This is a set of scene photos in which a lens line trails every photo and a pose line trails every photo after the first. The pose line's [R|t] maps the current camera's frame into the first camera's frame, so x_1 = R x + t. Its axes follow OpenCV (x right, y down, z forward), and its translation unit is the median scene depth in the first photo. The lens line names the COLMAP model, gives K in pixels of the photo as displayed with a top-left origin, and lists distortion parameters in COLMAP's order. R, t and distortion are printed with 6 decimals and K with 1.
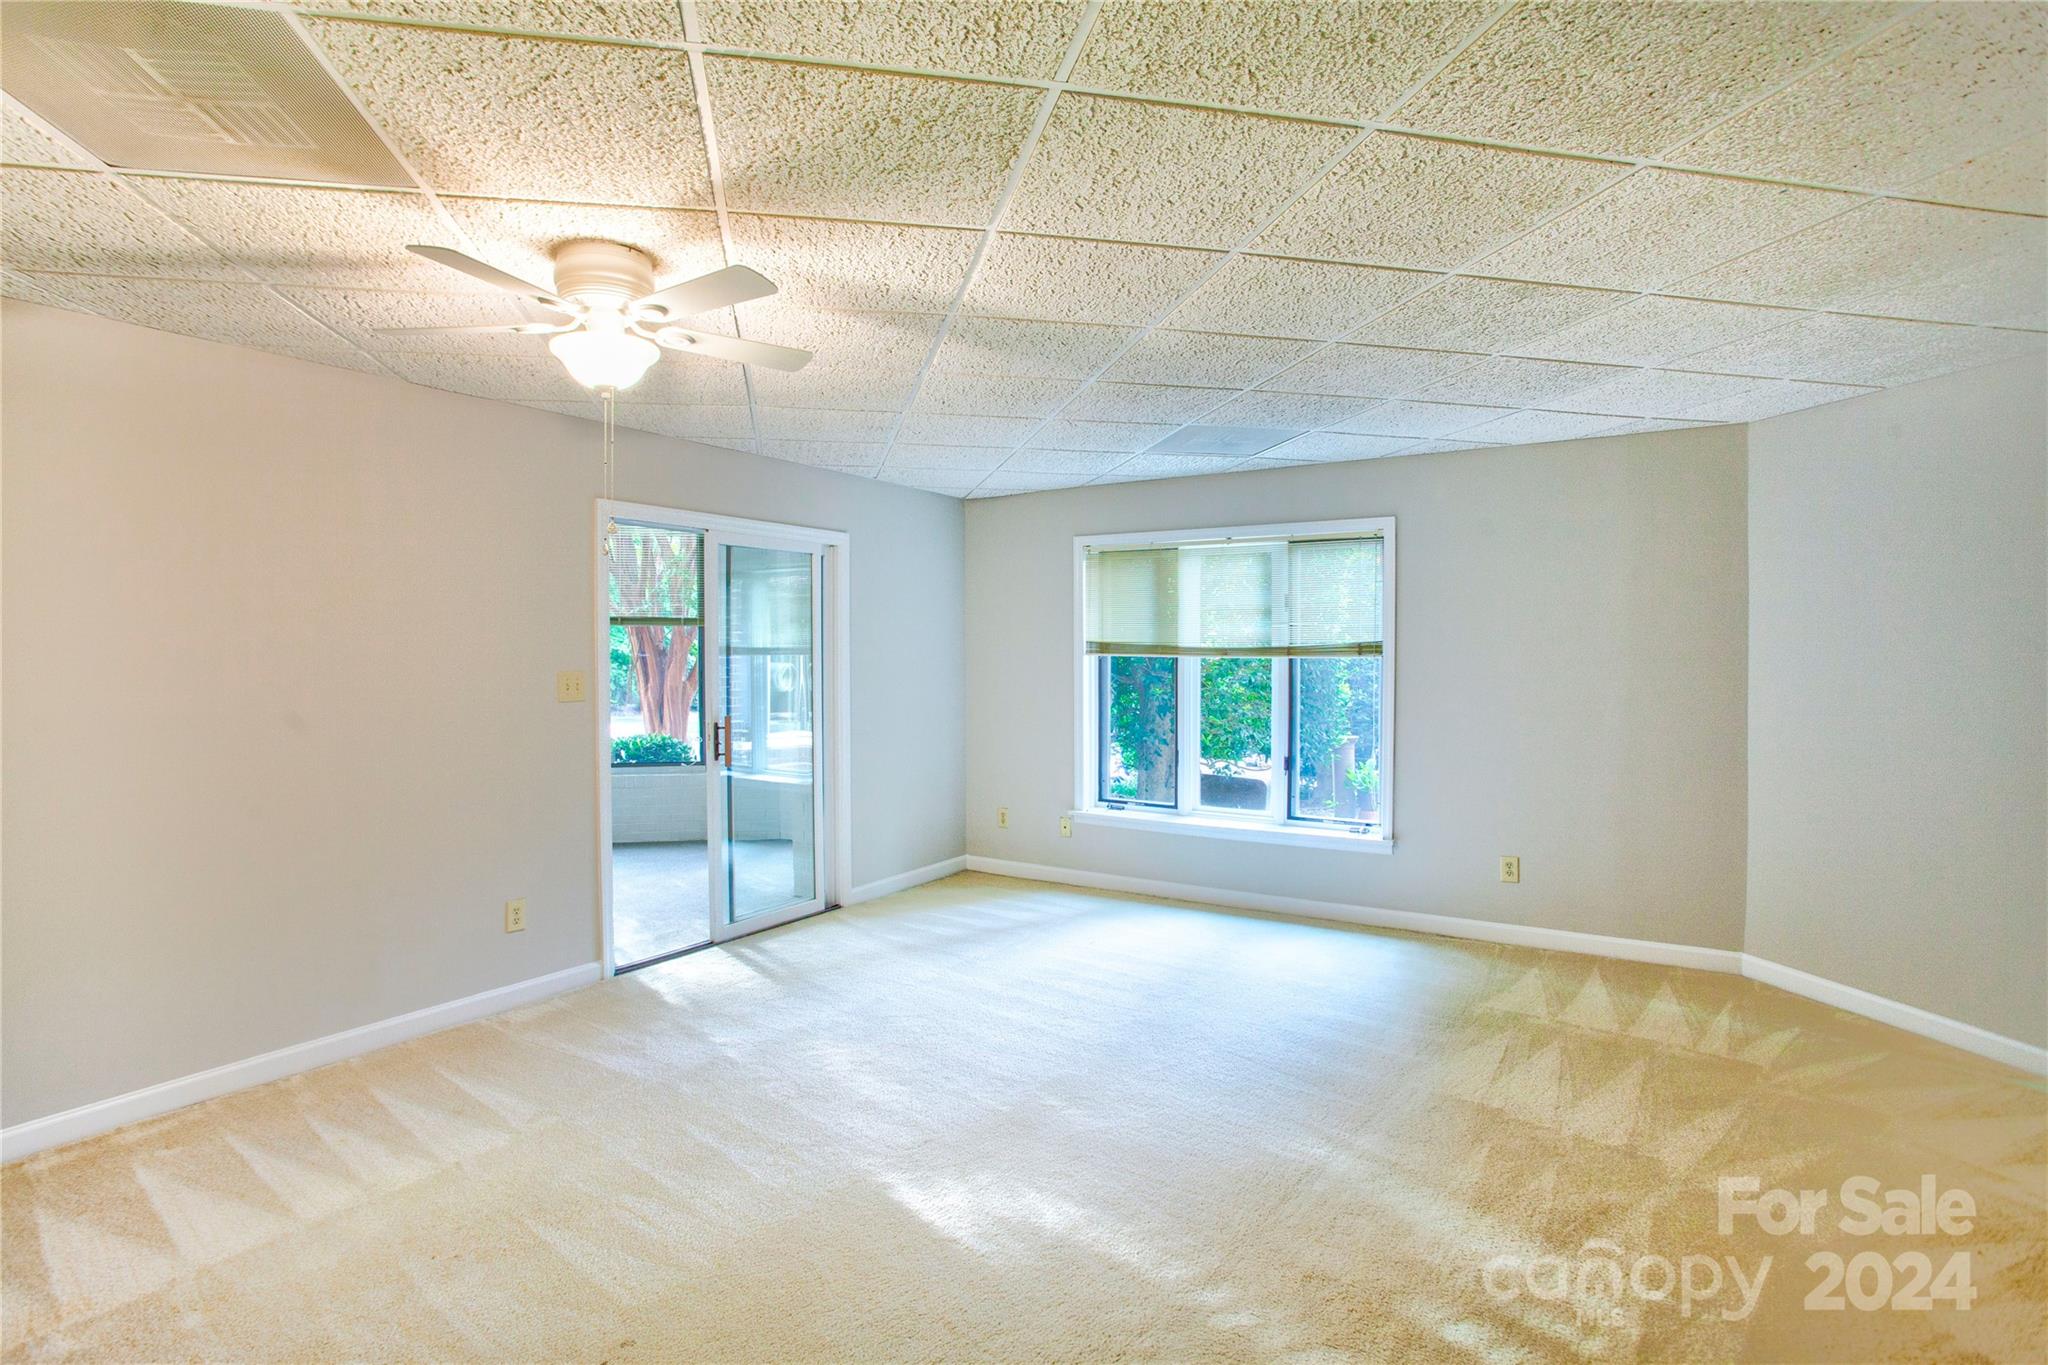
lens RADIAL K [[1022.8, 0, 990.2], [0, 1022.8, 678.4], [0, 0, 1]] dist [-0.072920, 0.038419]
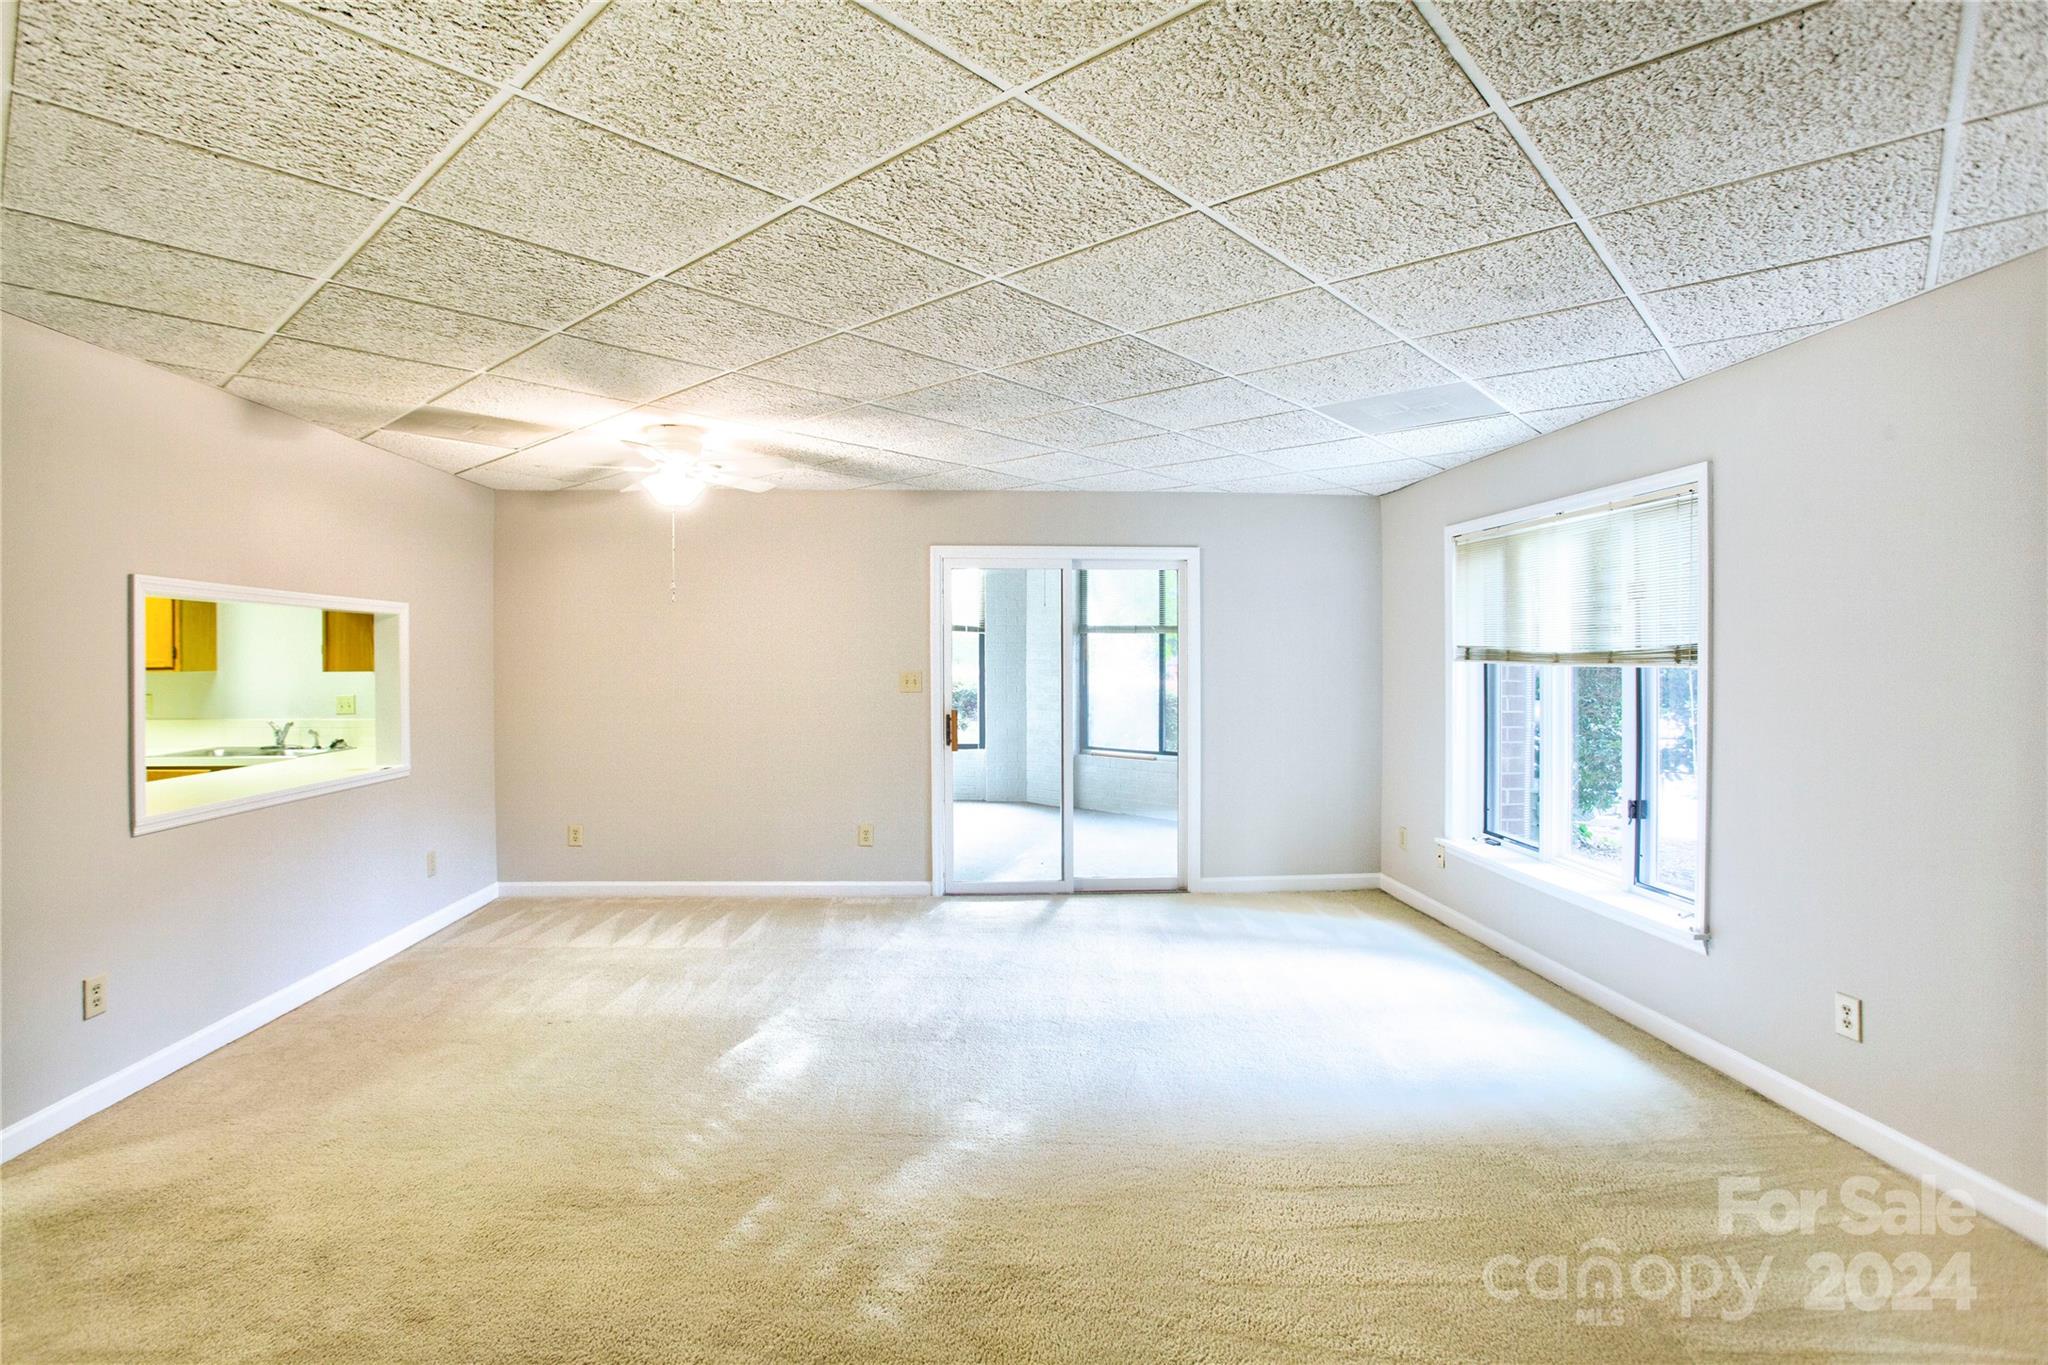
lens RADIAL K [[1022.8, 0, 990.2], [0, 1022.8, 678.4], [0, 0, 1]] dist [-0.072920, 0.038419]
pose [[0.576652, 0.017252, -0.816807, 0.669501], [-0.020468, 0.999768, 0.006666, -0.007419], [0.816733, 0.012875, 0.576872, 0.217319]]
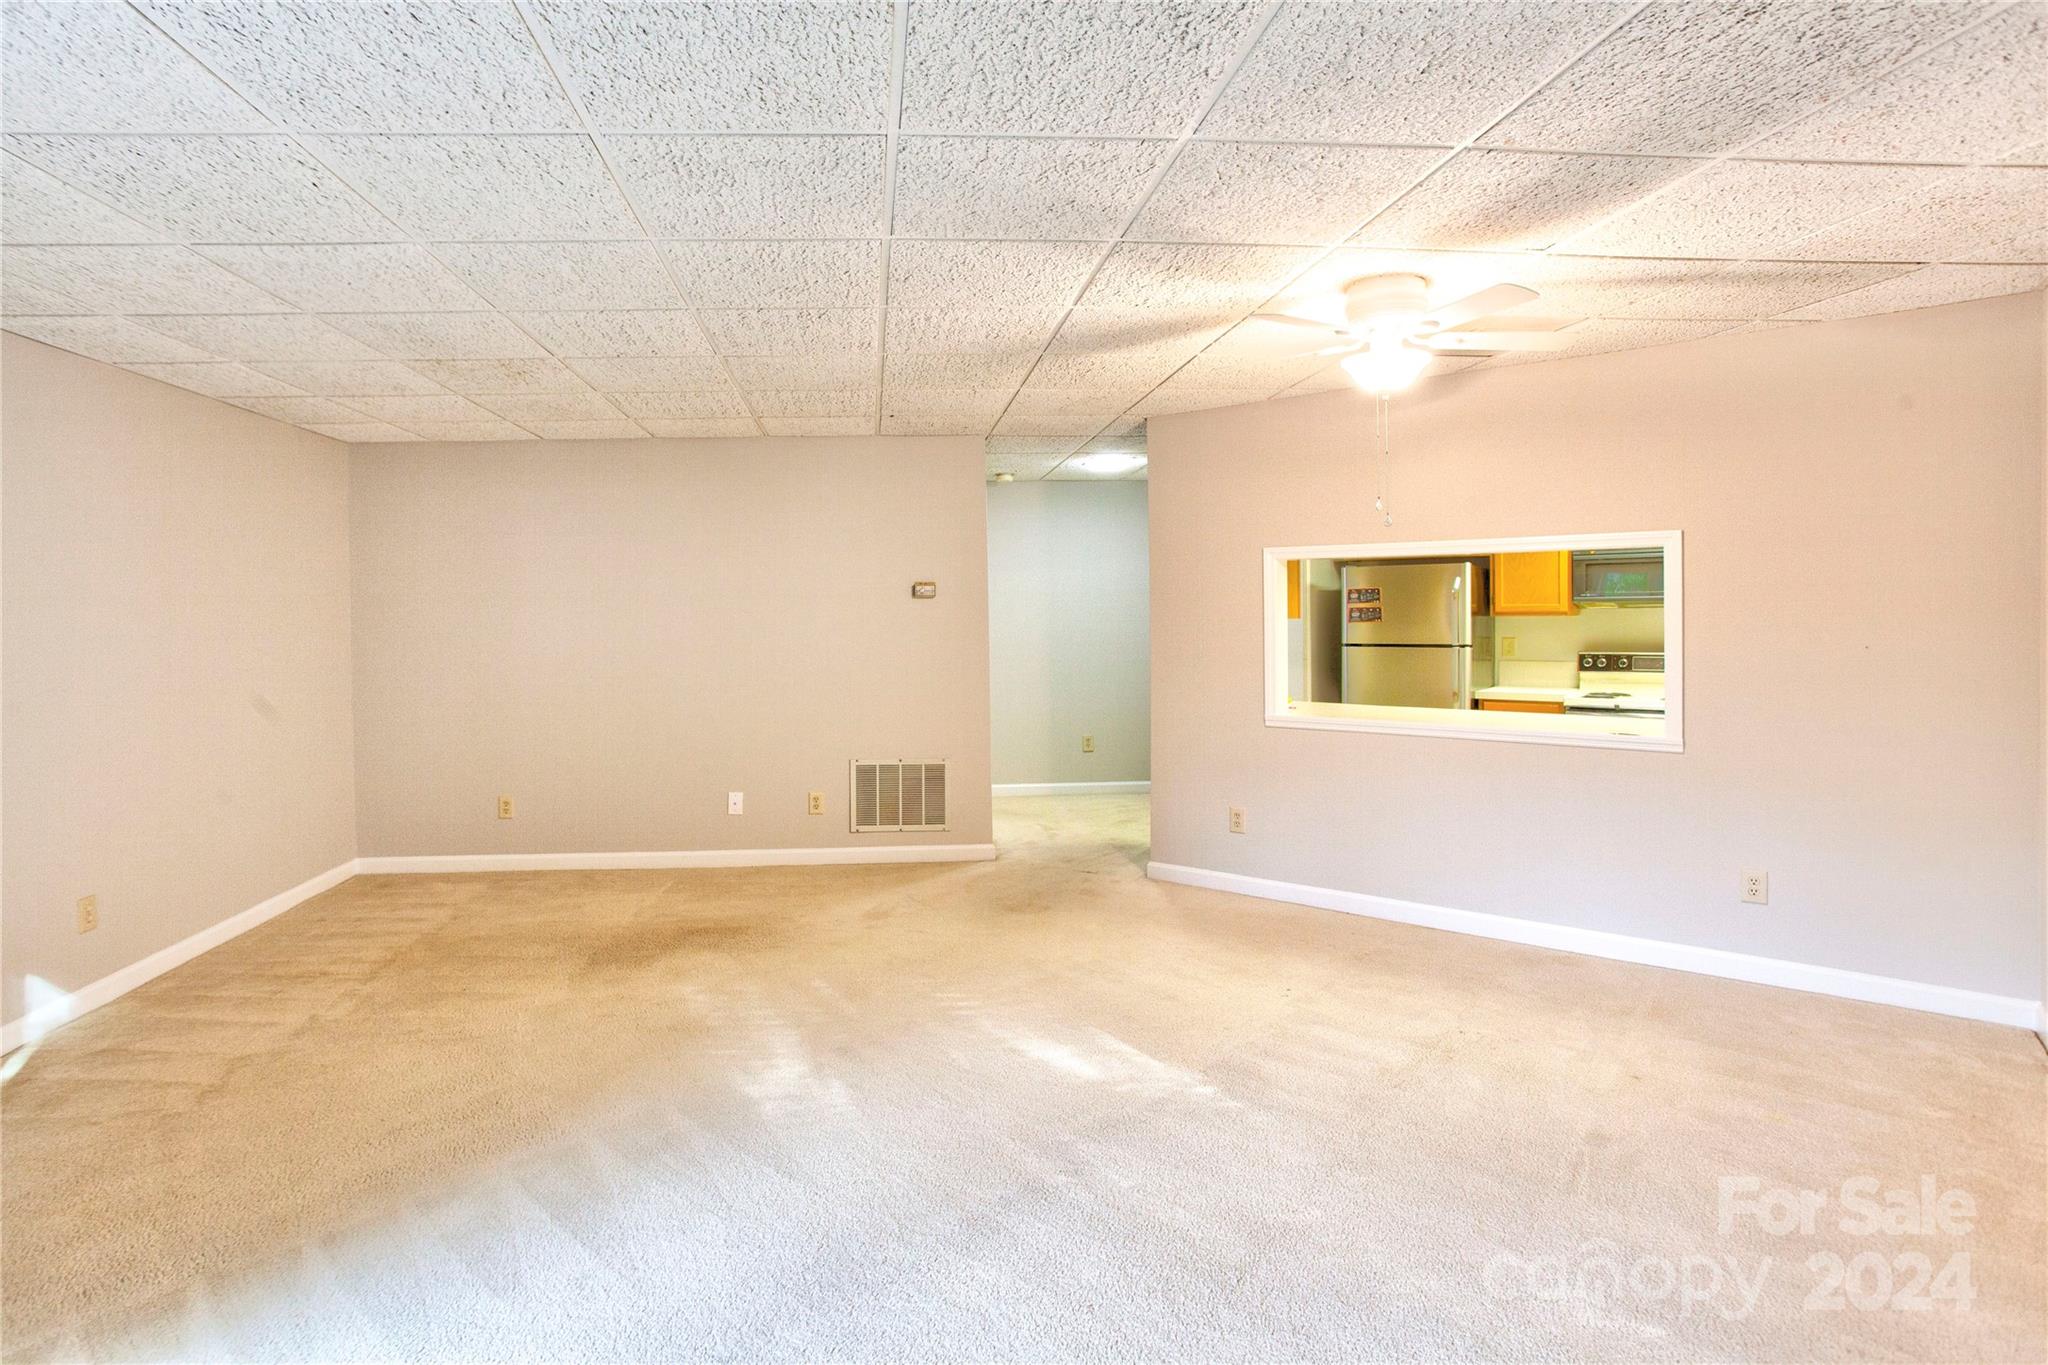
lens RADIAL K [[1018.3, 0, 960.5], [0, 1018.3, 645.4], [0, 0, 1]] dist [-0.068796, 0.027296]
pose [[-0.991181, 0.008388, 0.132250, -0.001858], [0.016526, 0.998028, 0.060558, -0.030639], [-0.131481, 0.062210, -0.989365, 1.122106]]
